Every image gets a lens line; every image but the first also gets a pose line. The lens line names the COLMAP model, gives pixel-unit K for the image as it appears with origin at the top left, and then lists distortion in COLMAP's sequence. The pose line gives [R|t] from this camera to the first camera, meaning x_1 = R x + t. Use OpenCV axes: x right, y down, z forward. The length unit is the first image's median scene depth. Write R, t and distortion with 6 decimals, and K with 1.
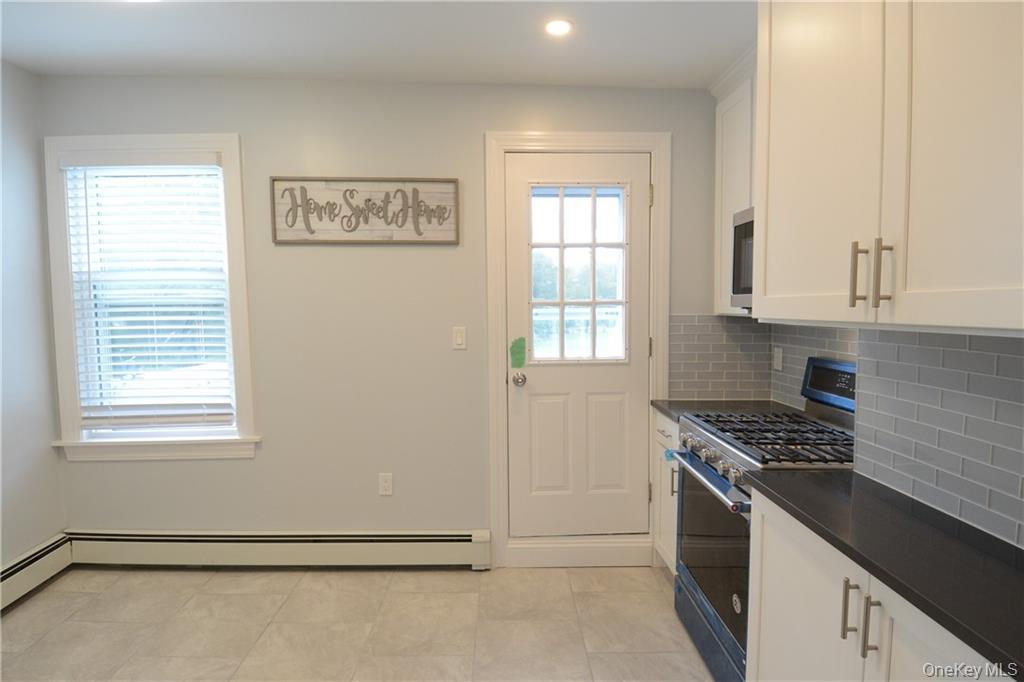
lens RADIAL K [[530.5, 0, 515.7], [0, 530.5, 337.9], [0, 0, 1]] dist [0.057316, -0.060126]
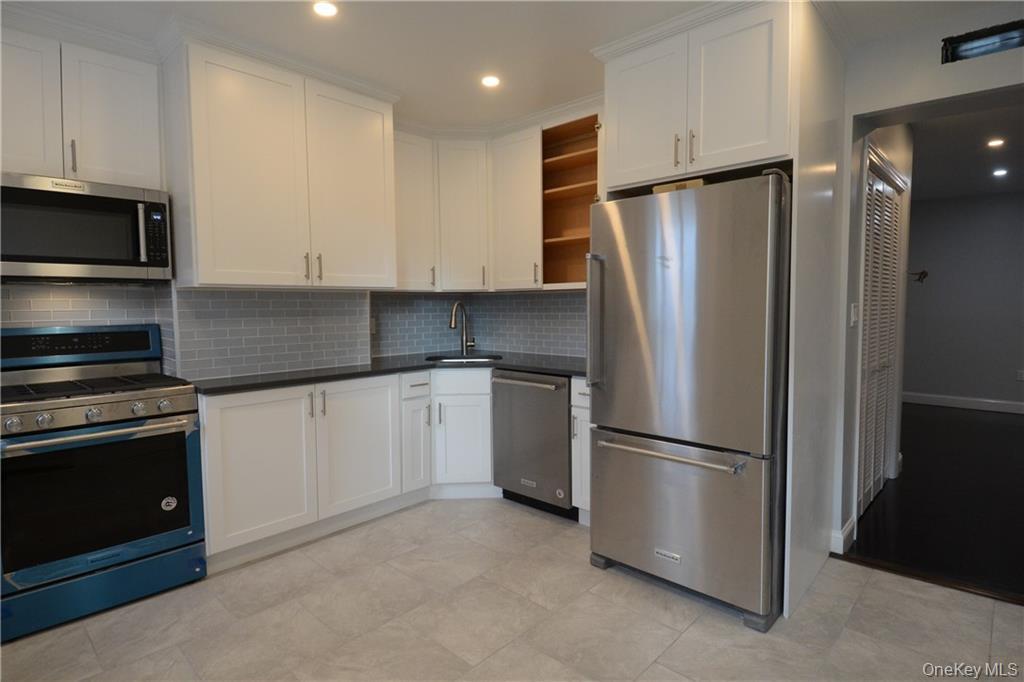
lens RADIAL K [[530.5, 0, 515.7], [0, 530.5, 337.9], [0, 0, 1]] dist [0.057316, -0.060126]
pose [[-0.711437, -0.039824, 0.701621, -0.713924], [0.050043, 0.992987, 0.107106, -0.001734], [-0.700966, 0.111311, -0.704455, 0.840327]]
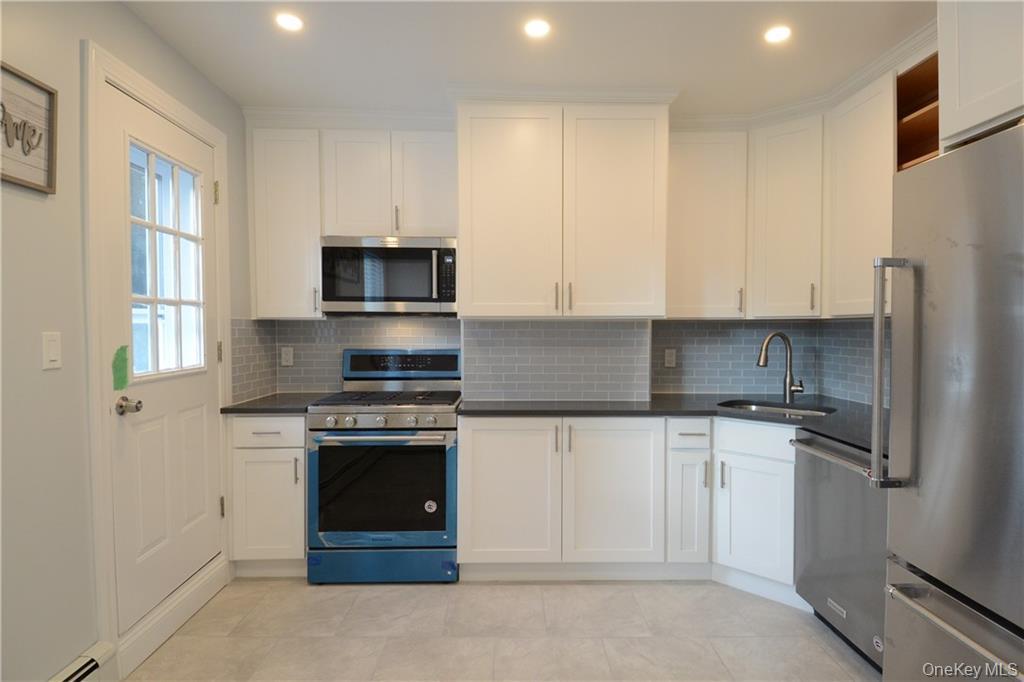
lens RADIAL K [[530.5, 0, 515.7], [0, 530.5, 337.9], [0, 0, 1]] dist [0.057316, -0.060126]
pose [[0.010417, -0.018068, 0.999782, -0.704634], [0.060103, 0.998040, 0.017410, 0.007432], [-0.998138, 0.059908, 0.011483, 0.470931]]
